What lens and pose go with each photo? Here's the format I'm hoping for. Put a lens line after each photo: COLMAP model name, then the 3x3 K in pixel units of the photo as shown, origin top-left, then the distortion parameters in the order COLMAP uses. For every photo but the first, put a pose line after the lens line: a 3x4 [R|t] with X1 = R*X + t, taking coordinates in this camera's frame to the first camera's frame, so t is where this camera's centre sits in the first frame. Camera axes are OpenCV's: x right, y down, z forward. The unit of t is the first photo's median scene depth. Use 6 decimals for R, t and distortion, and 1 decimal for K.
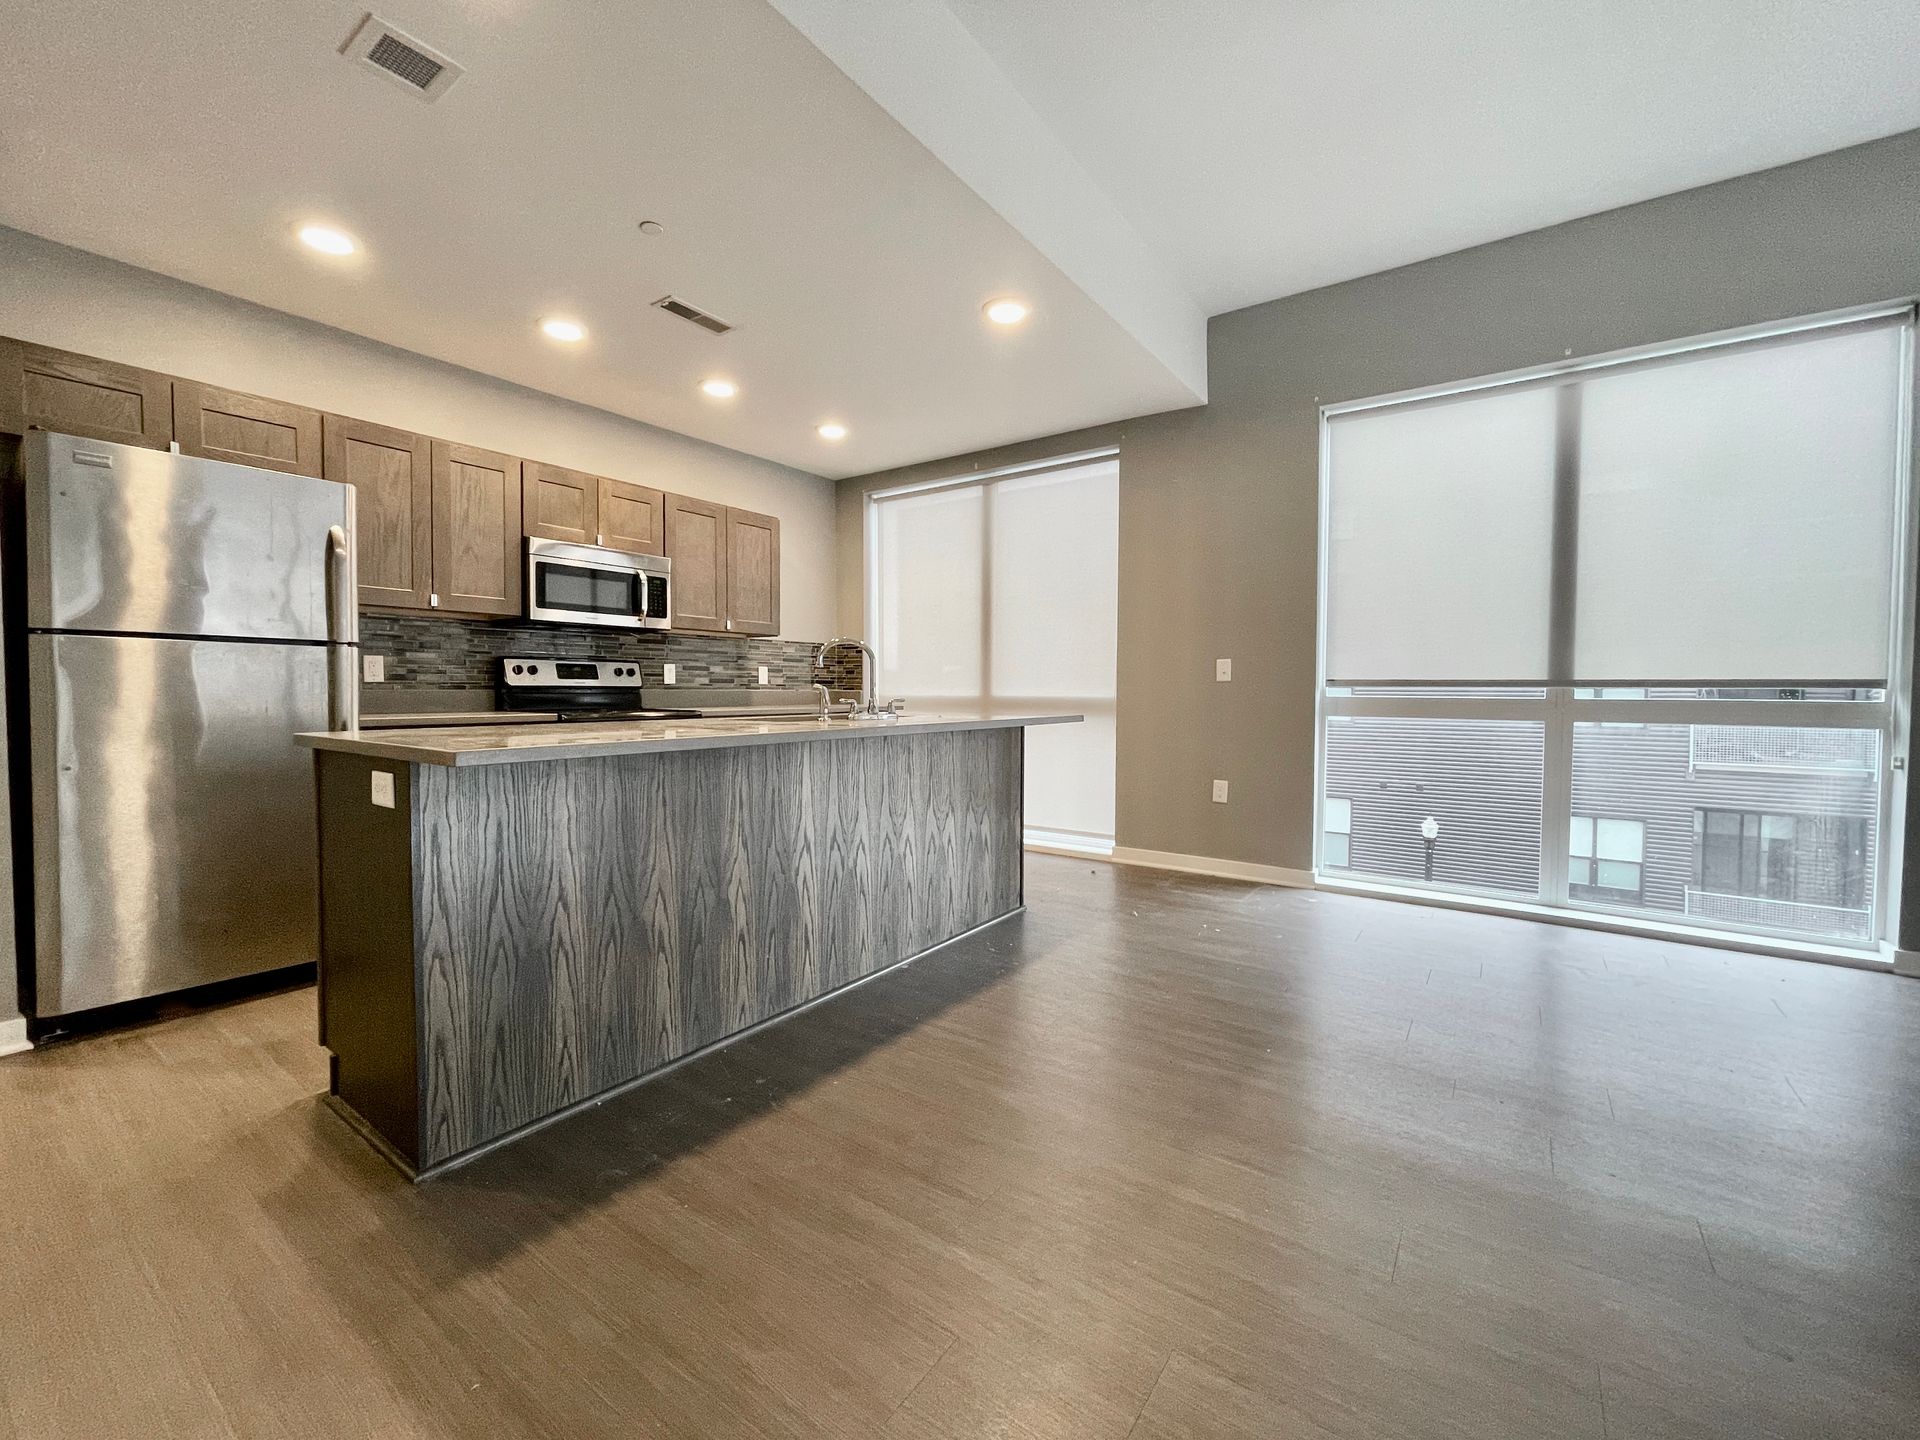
lens RADIAL K [[776.0, 0, 959.0], [0, 776.0, 714.0], [0, 0, 1]] dist [-0.003798, 0.000769]
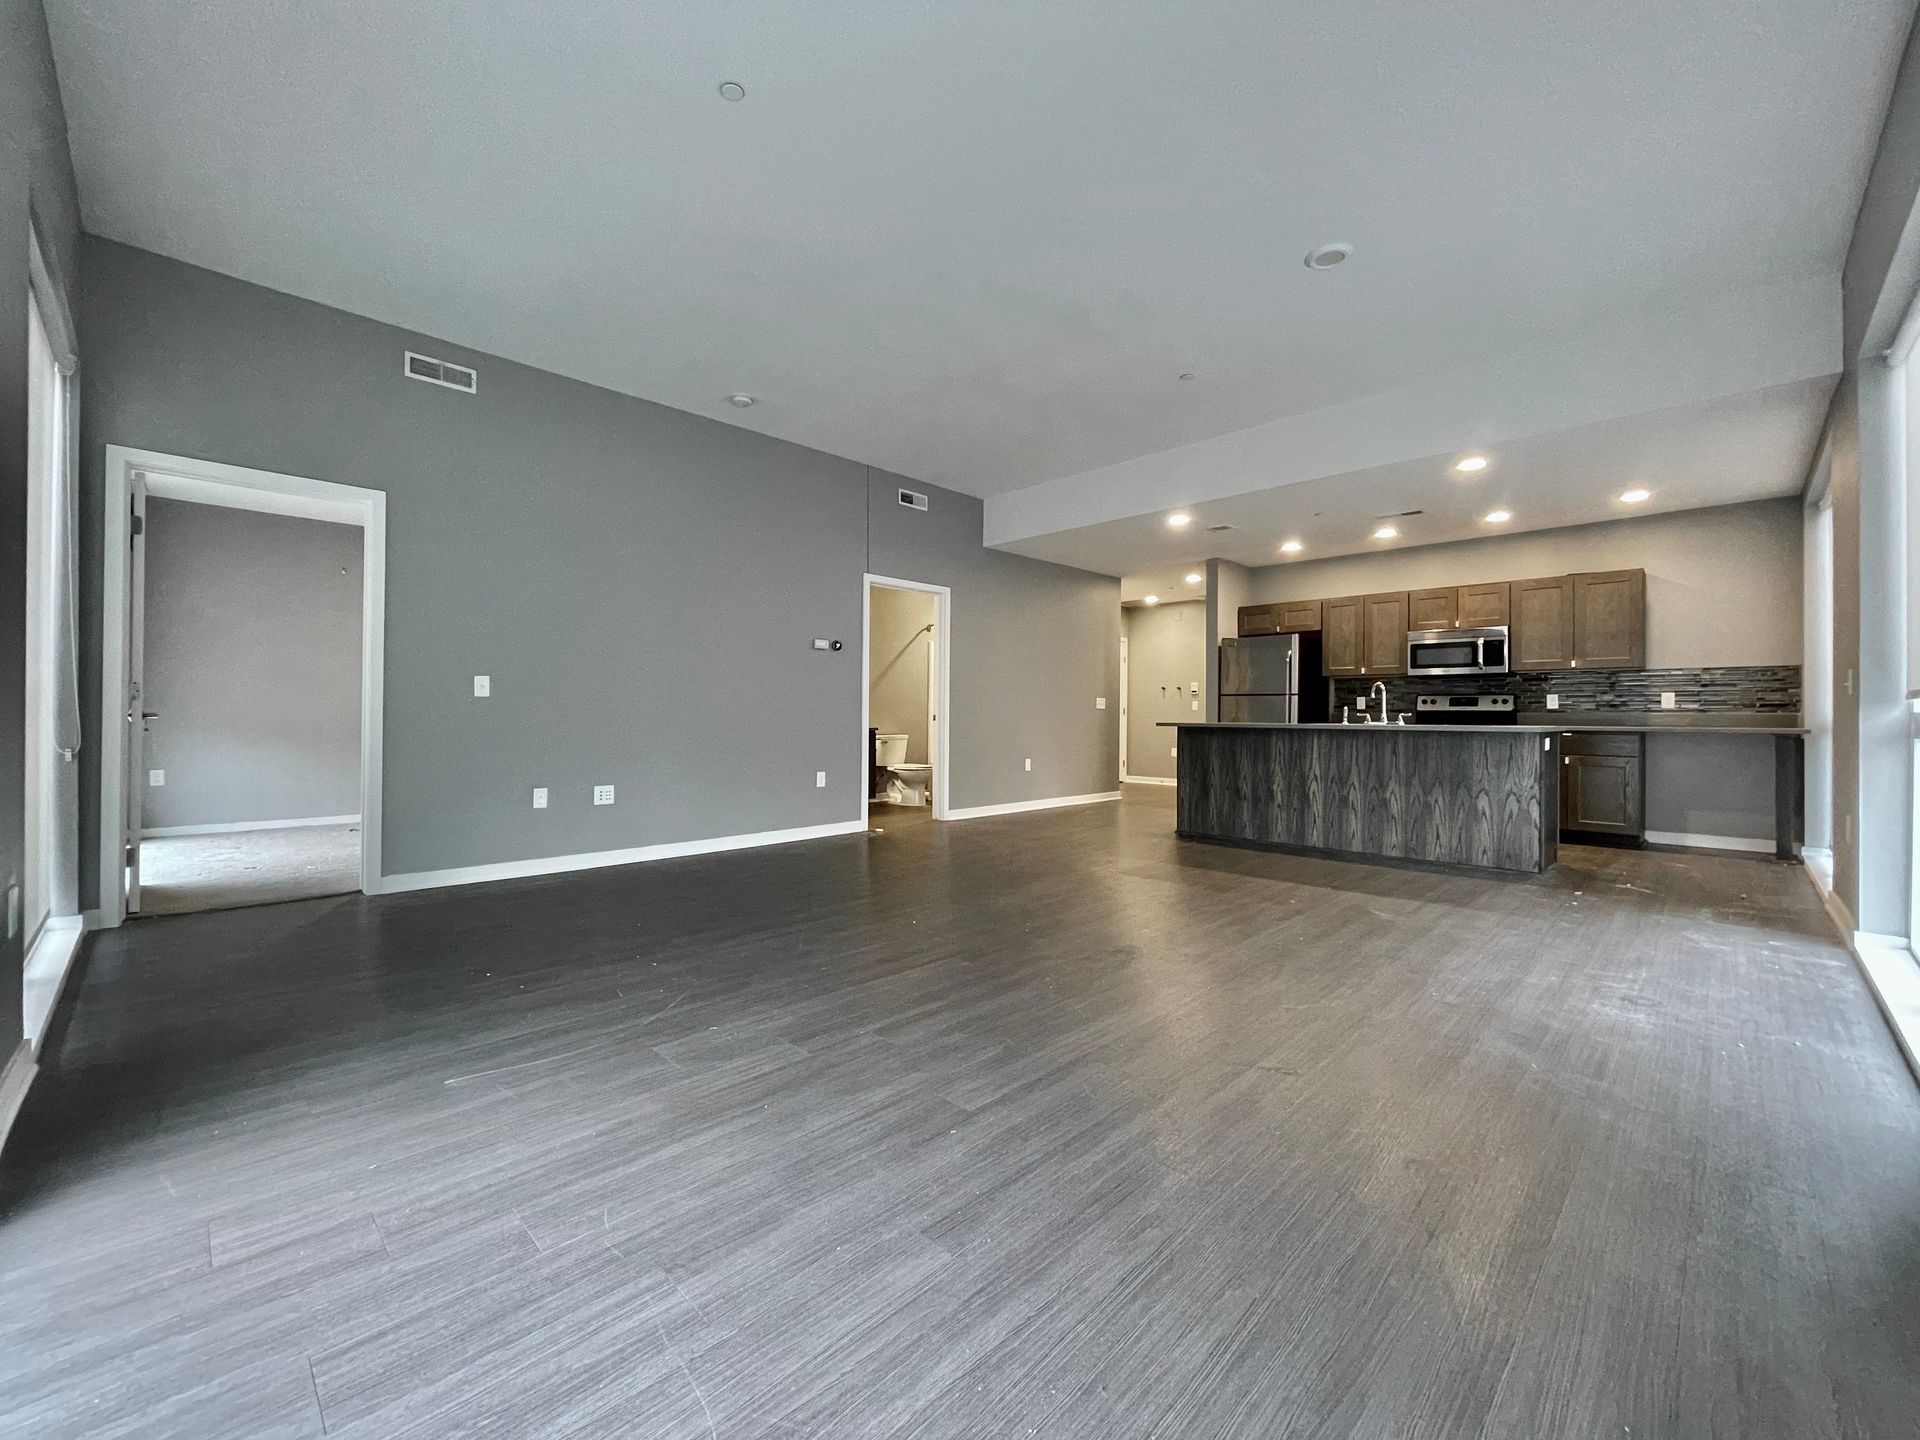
lens RADIAL K [[776.0, 0, 961.3], [0, 776.0, 710.0], [0, 0, 1]] dist [-0.003798, 0.000769]
pose [[-0.158028, -0.012152, -0.987360, 1.324555], [-0.038666, 0.999233, -0.006110, 0.014862], [0.986677, 0.037212, -0.158376, 0.197544]]
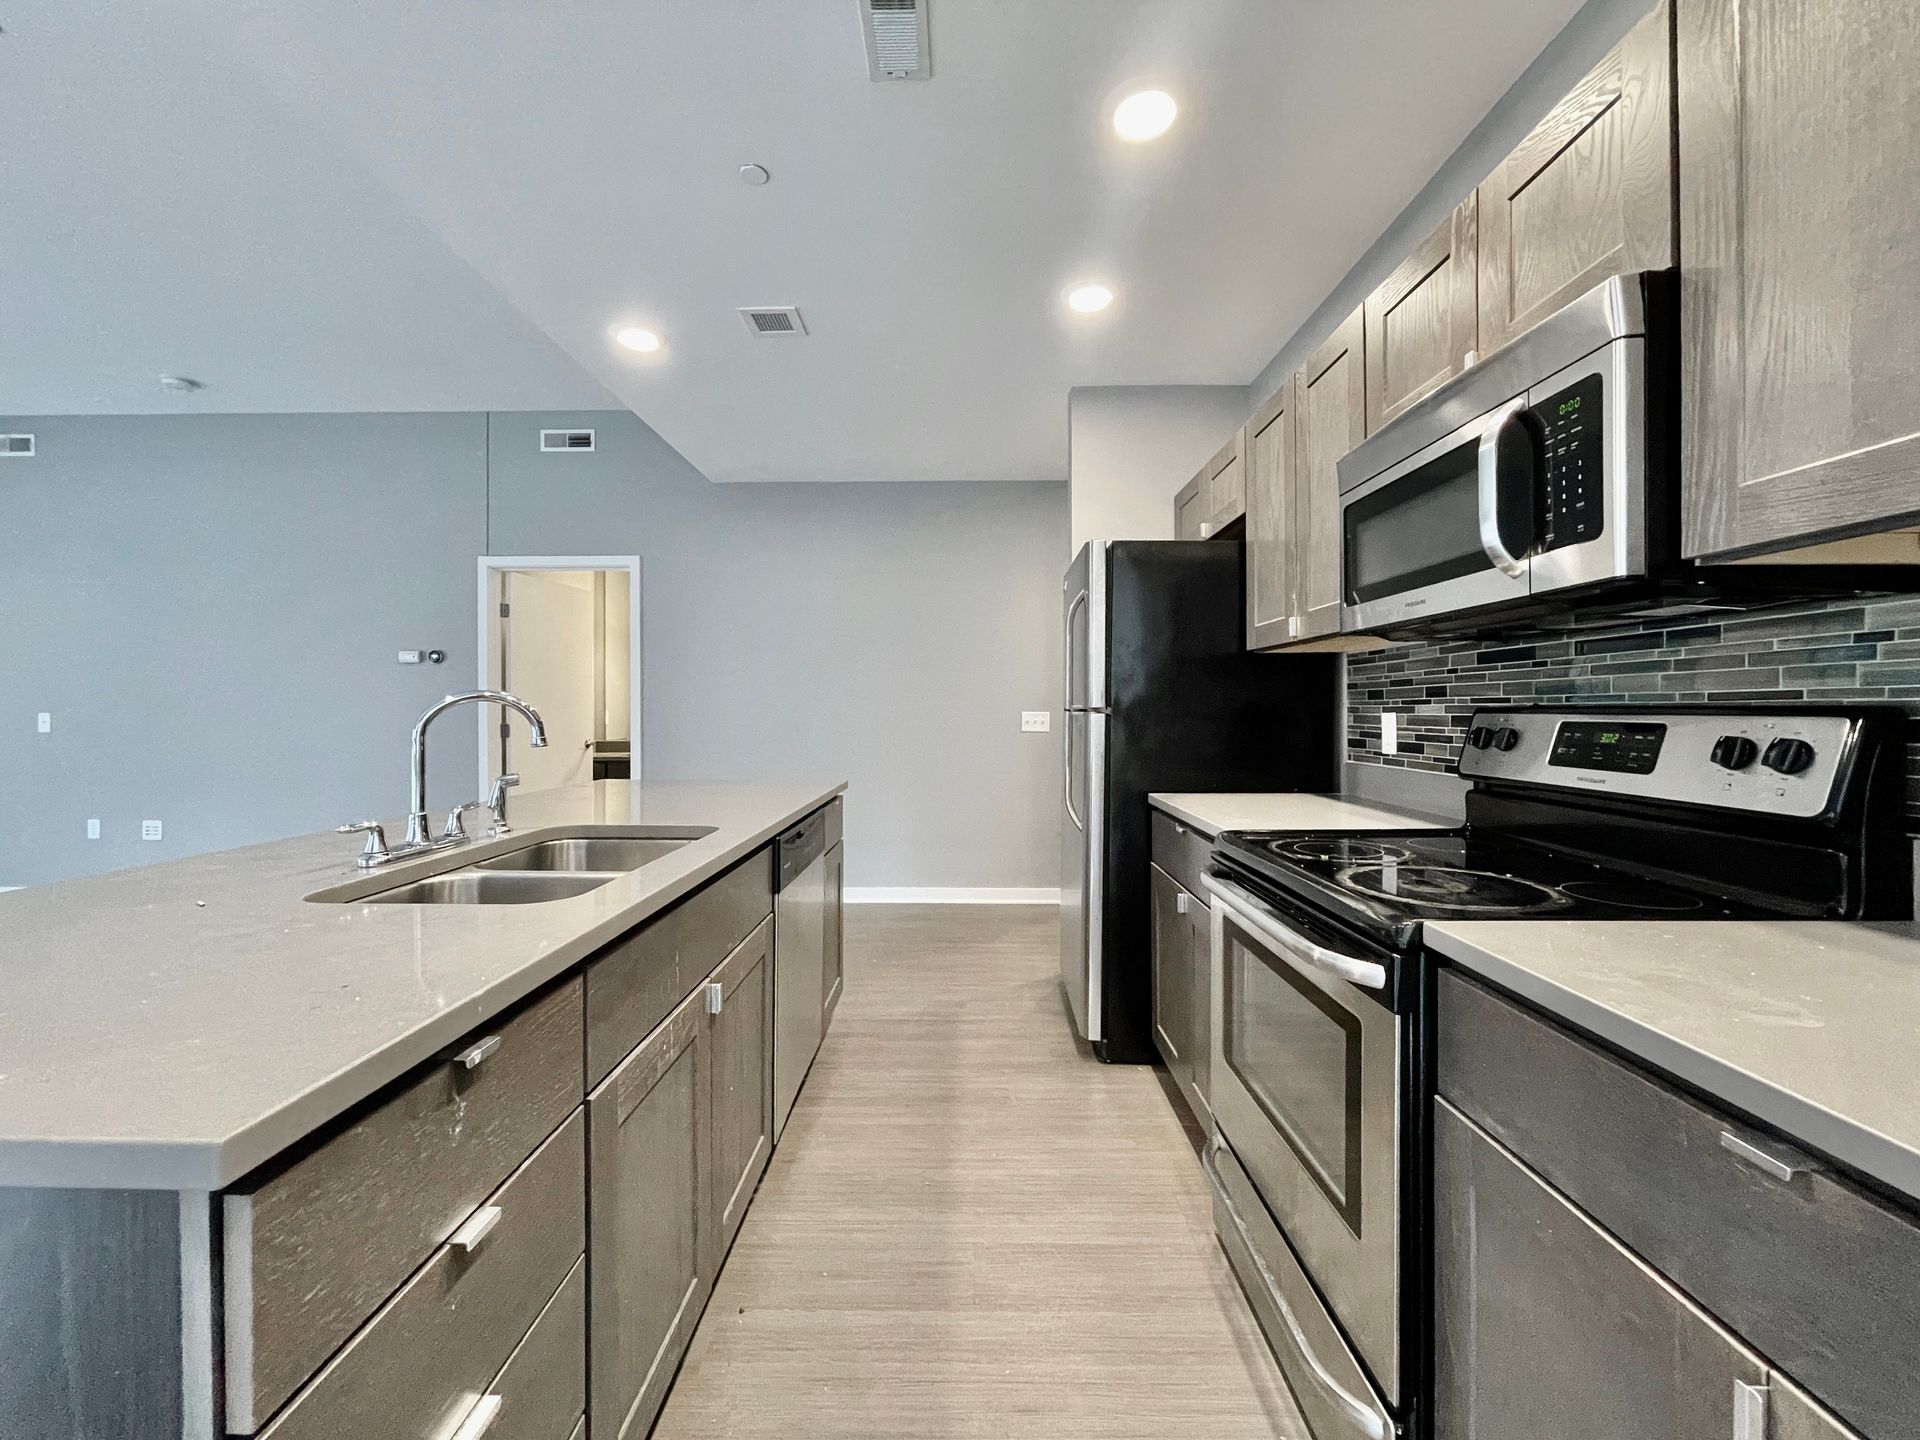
lens RADIAL K [[776.0, 0, 957.4], [0, 776.0, 714.4], [0, 0, 1]] dist [-0.003798, 0.000769]
pose [[-0.818163, 0.000619, -0.574986, -0.075658], [-0.019863, 0.999372, 0.029339, -0.072503], [0.574644, 0.035425, -0.817637, 1.109664]]
